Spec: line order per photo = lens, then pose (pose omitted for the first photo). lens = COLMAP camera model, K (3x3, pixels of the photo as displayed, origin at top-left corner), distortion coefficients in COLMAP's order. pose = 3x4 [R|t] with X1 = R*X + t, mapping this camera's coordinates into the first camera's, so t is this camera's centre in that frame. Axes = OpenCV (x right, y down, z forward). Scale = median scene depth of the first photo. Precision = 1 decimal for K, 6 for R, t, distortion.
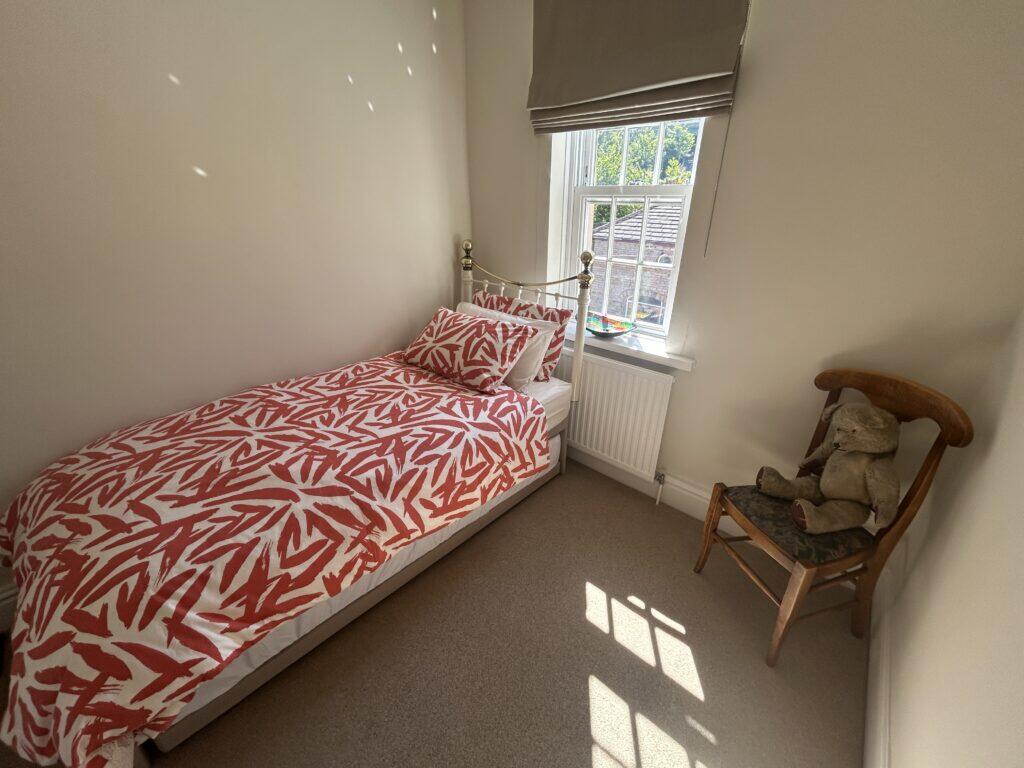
lens RADIAL K [[416.1, 0, 511.8], [0, 416.1, 383.9], [0, 0, 1]] dist [-0.010024, -0.000183]
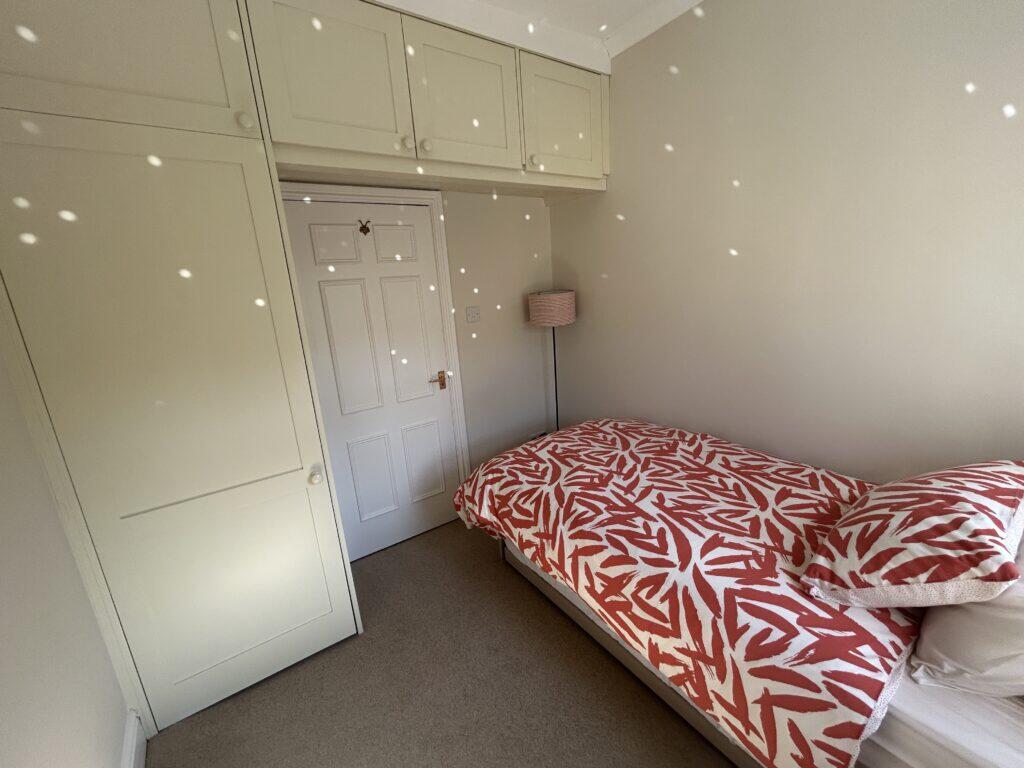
lens RADIAL K [[416.1, 0, 514.0], [0, 416.1, 382.5], [0, 0, 1]] dist [-0.010024, -0.000183]
pose [[-0.212852, 0.226136, -0.950556, 0.590310], [-0.334412, 0.897236, 0.288334, -0.303730], [0.918075, 0.379250, -0.115356, 0.686410]]
